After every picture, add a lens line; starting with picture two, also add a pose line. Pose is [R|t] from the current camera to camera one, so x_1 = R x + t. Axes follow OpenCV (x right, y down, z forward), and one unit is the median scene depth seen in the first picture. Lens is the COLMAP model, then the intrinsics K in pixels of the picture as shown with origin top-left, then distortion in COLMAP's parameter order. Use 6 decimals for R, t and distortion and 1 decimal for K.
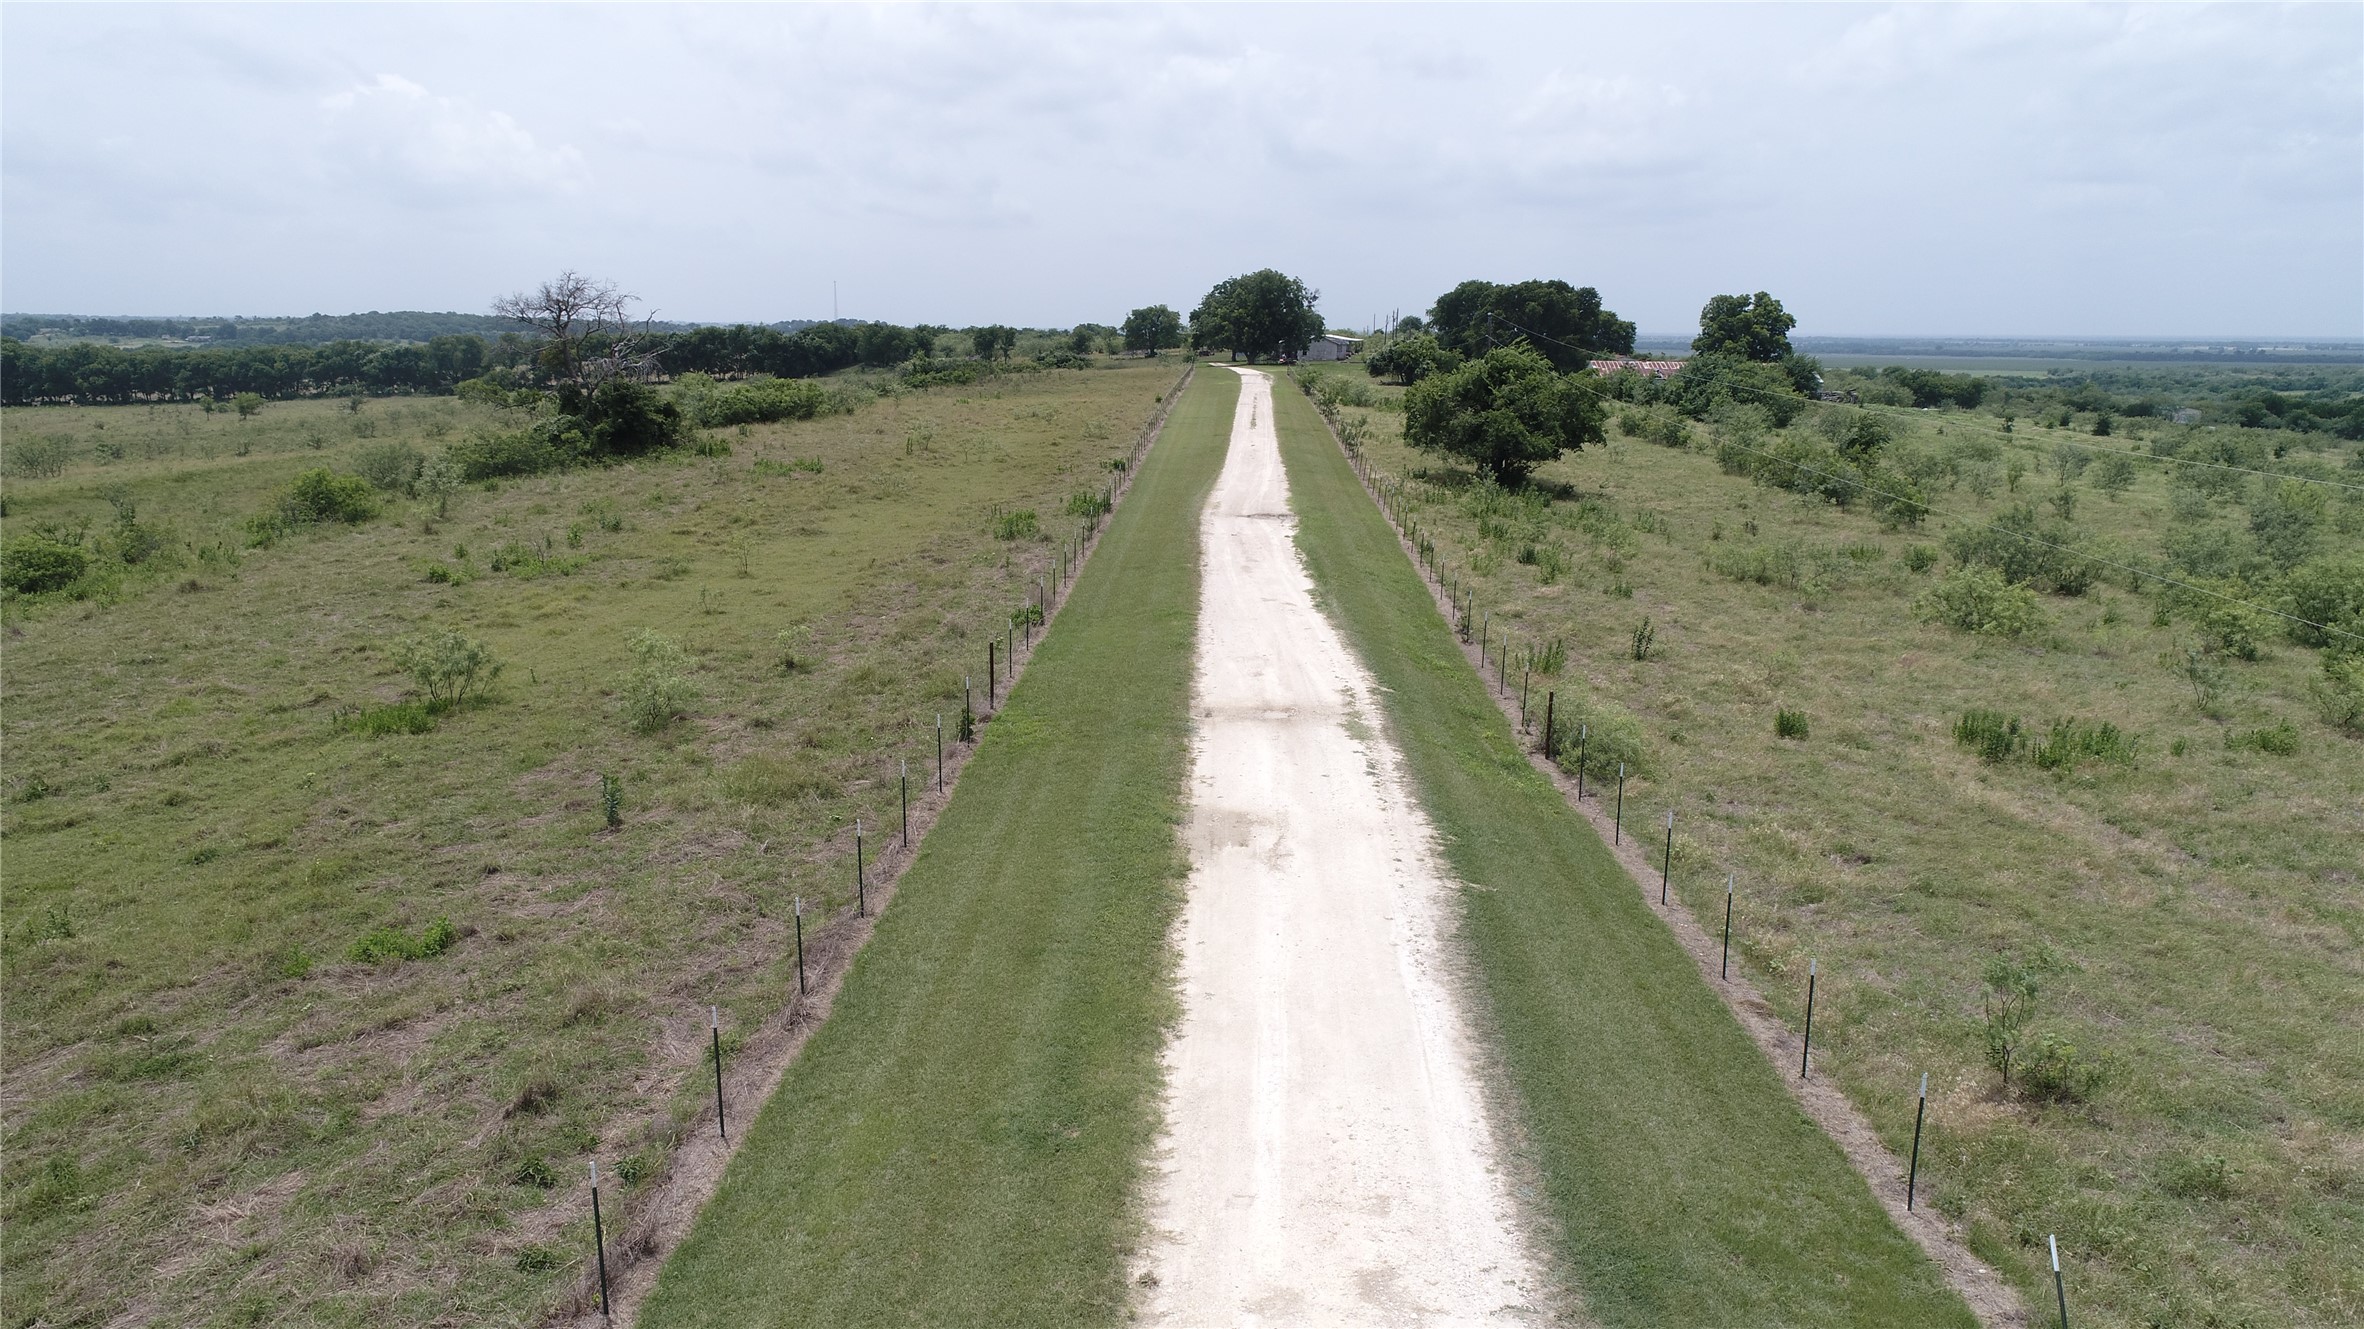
lens RADIAL K [[1588.7, 0, 1179.7], [0, 1588.7, 672.3], [0, 0, 1]] dist [0.002522, -0.000876]
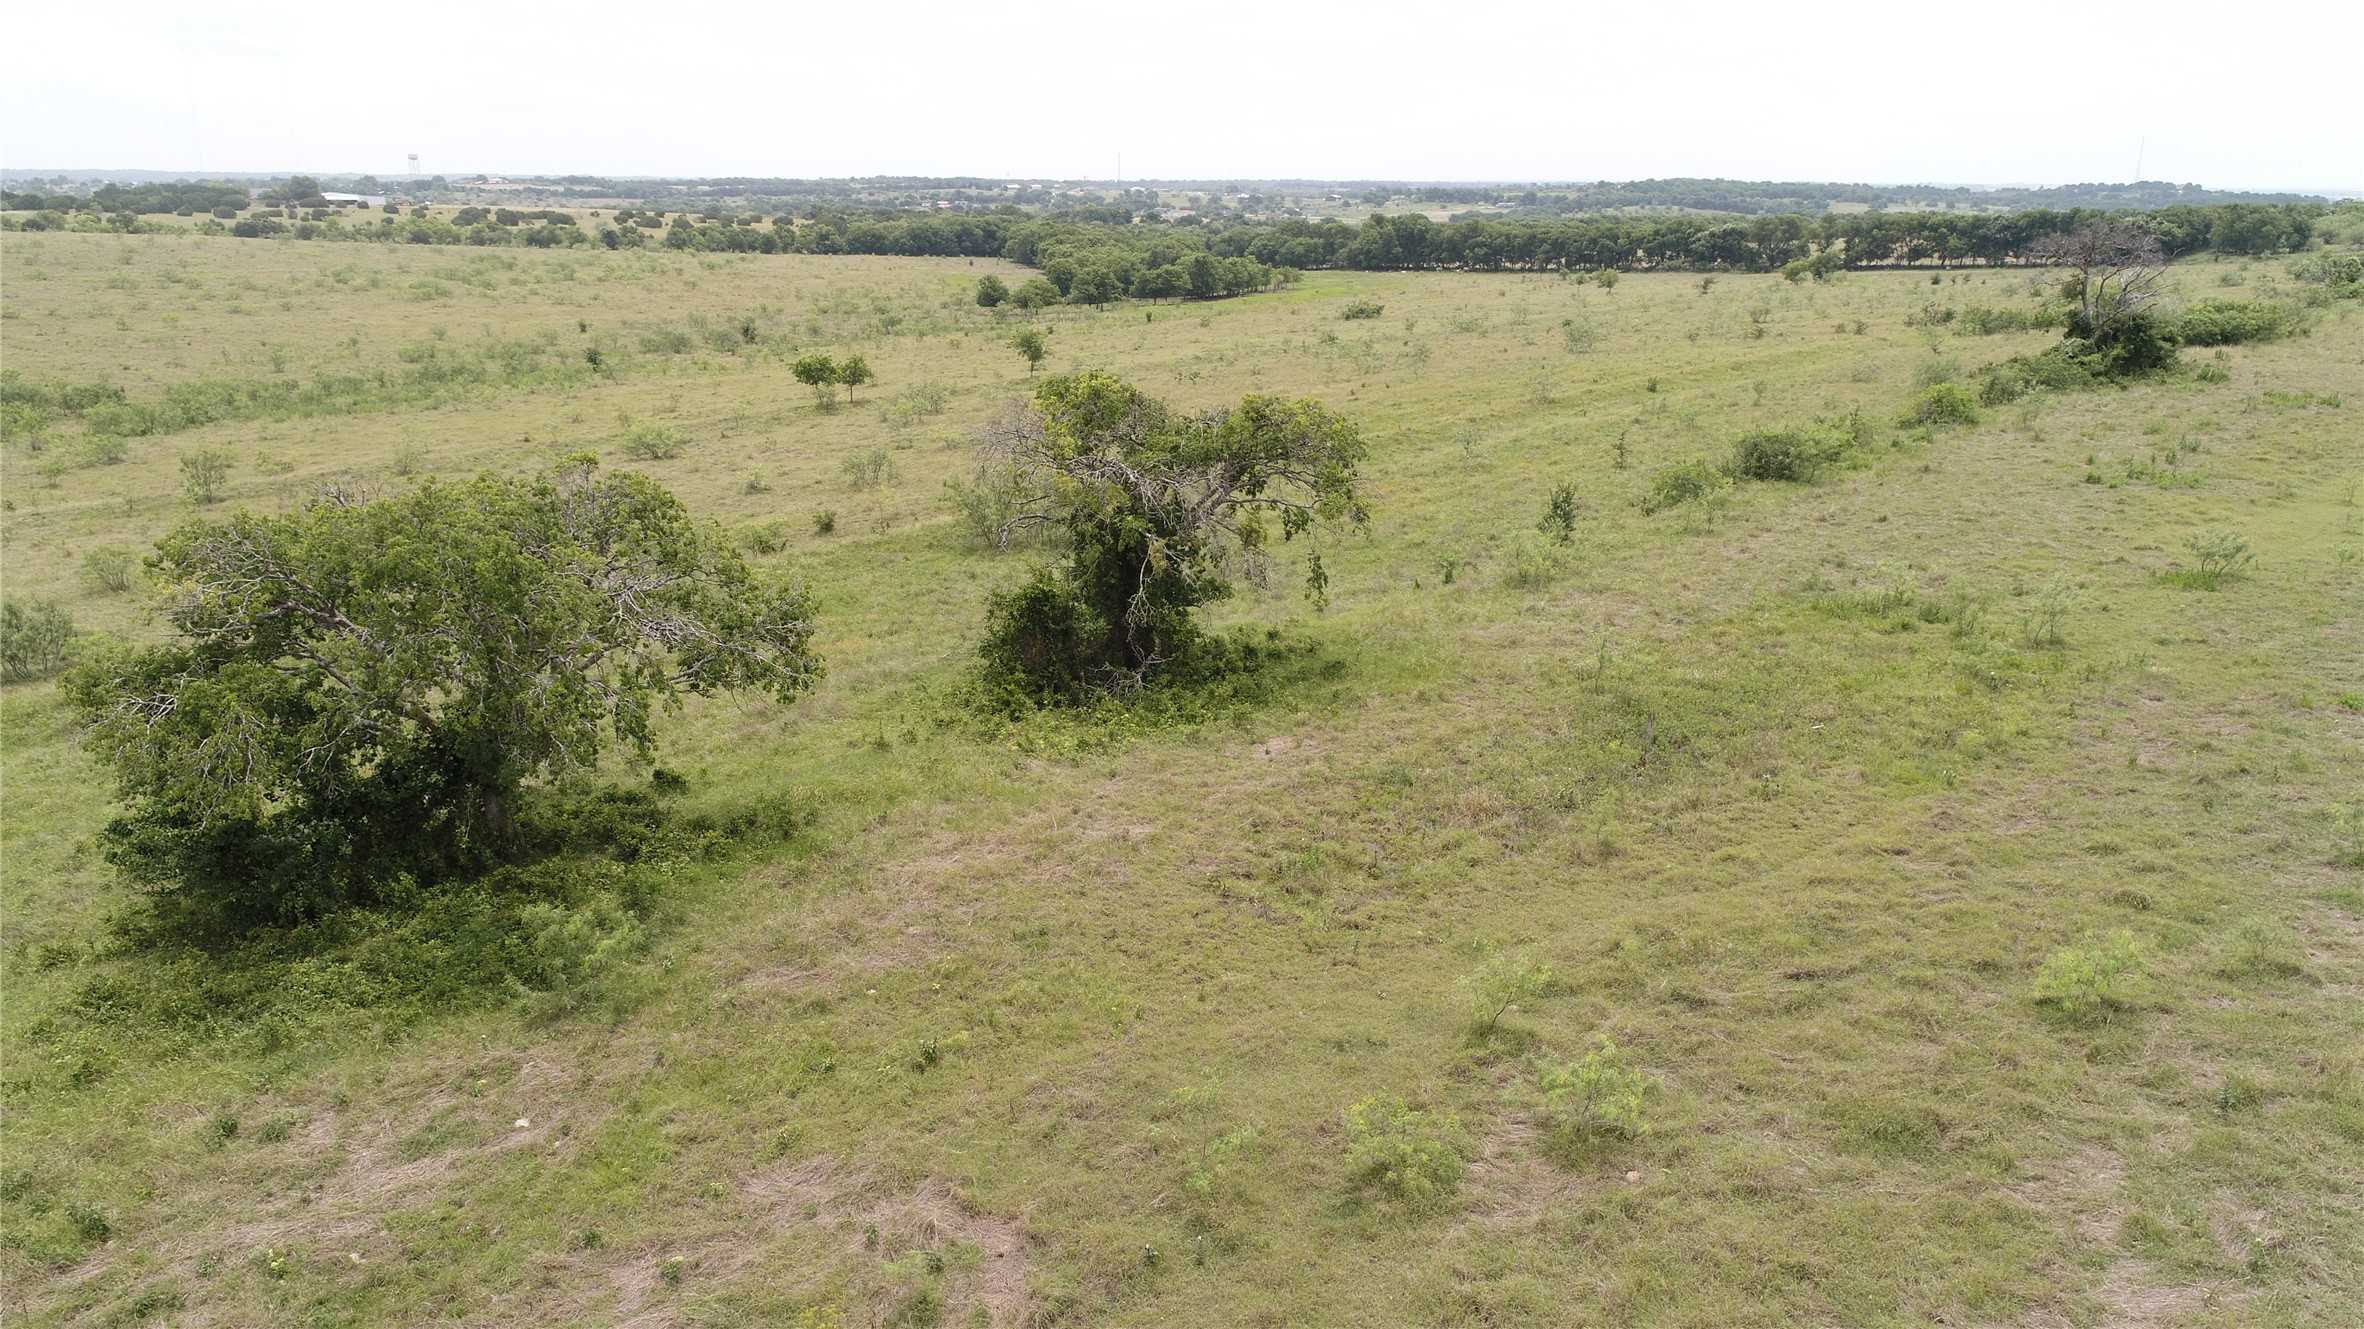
lens RADIAL K [[1588.7, 0, 1179.7], [0, 1588.7, 672.3], [0, 0, 1]] dist [0.002522, -0.000876]
pose [[0.748474, 0.190461, -0.635225, -0.152562], [-0.138129, 0.981636, 0.131572, 0.035214], [0.648619, -0.010735, 0.761038, -0.614392]]
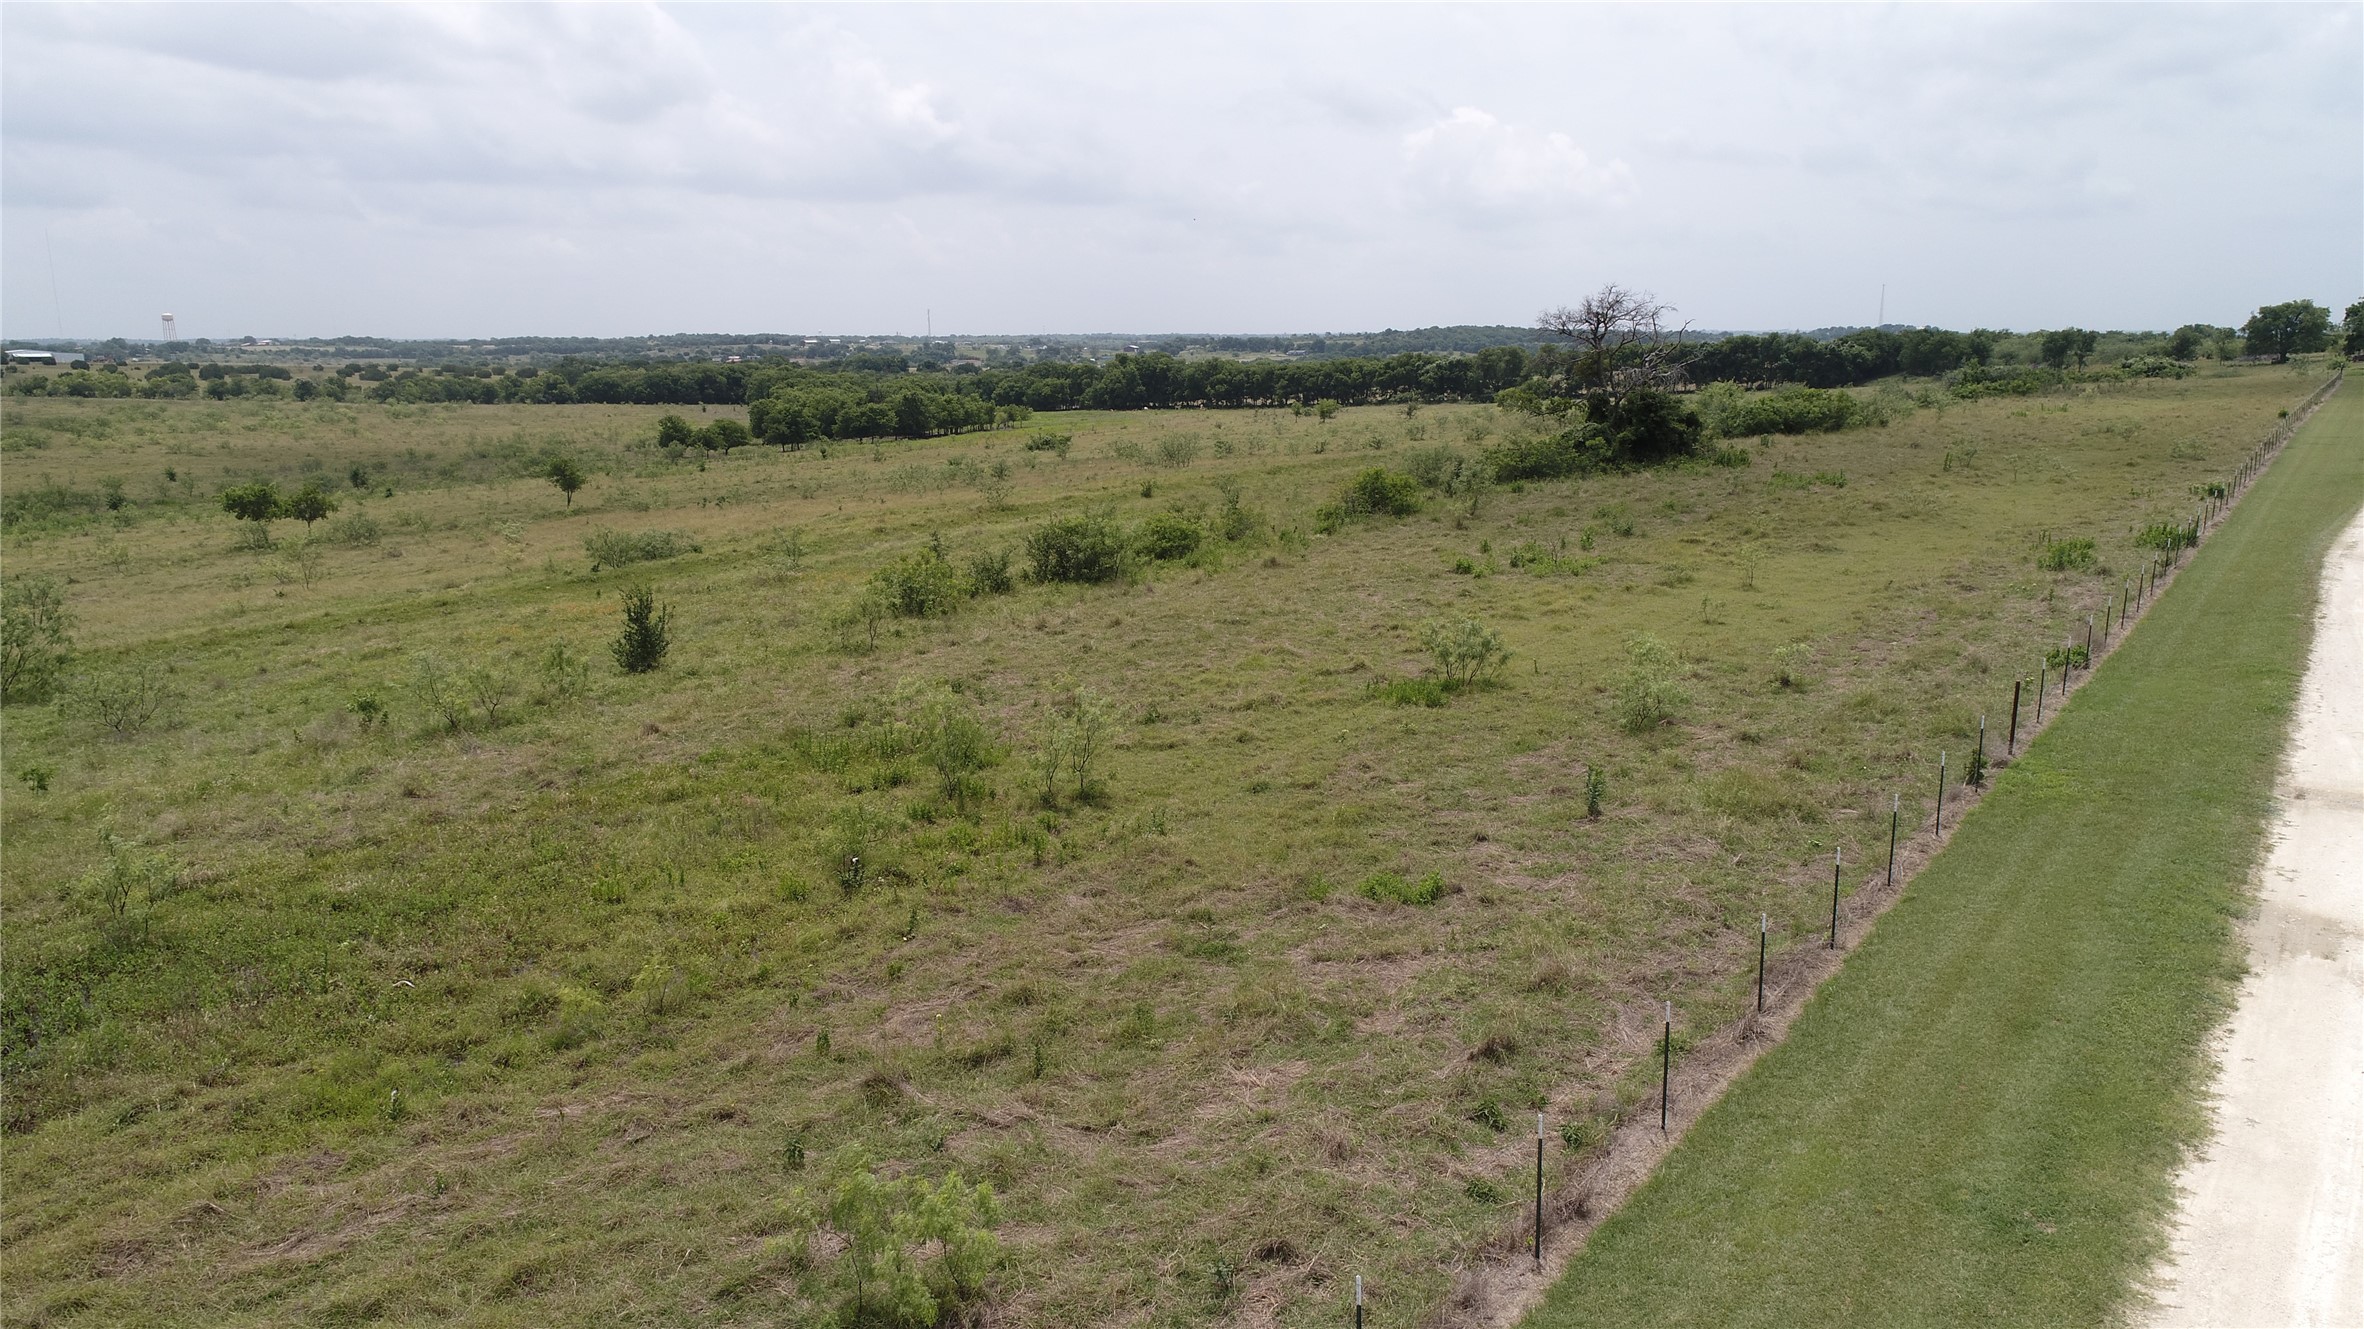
lens RADIAL K [[1588.7, 0, 1179.7], [0, 1588.7, 672.3], [0, 0, 1]] dist [0.002522, -0.000876]
pose [[0.816772, 0.104618, -0.567396, 0.004006], [-0.107732, 0.993781, 0.028155, 0.001768], [0.566813, 0.038131, 0.822963, -0.014084]]
